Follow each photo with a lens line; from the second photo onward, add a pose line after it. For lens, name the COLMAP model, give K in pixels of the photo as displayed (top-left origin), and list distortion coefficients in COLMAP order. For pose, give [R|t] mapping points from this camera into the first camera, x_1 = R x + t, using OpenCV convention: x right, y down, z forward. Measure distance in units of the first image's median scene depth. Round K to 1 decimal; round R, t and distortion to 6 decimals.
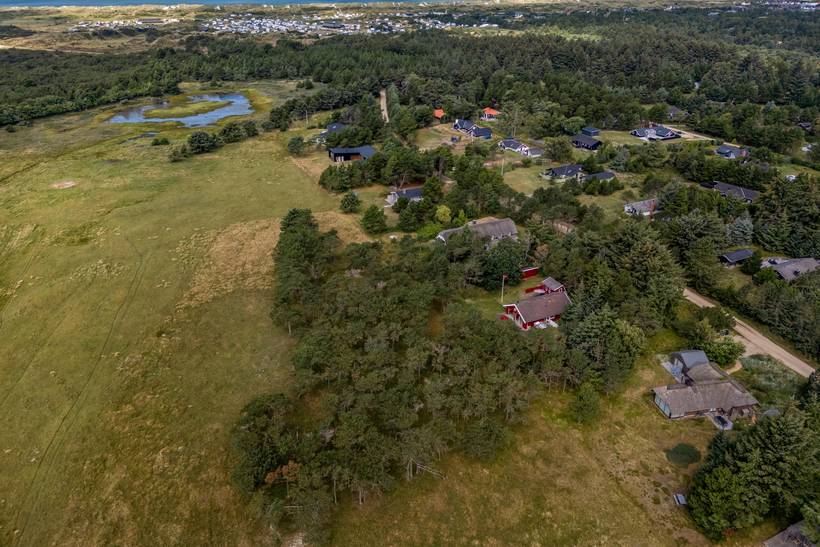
lens RADIAL K [[575.3, 0, 410.0], [0, 575.3, 273.5], [0, 0, 1]] dist [0.041396, -0.061506]
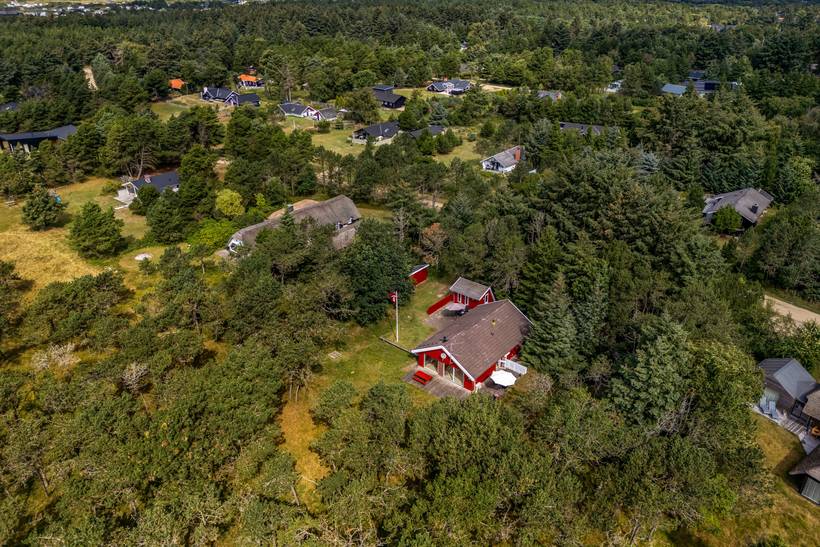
lens RADIAL K [[575.3, 0, 410.0], [0, 575.3, 273.5], [0, 0, 1]] dist [0.041396, -0.061506]
pose [[0.905026, -0.182769, 0.384088, -0.012866], [0.185407, 0.982188, 0.030503, -0.018305], [-0.382822, 0.043606, 0.922793, 0.388617]]
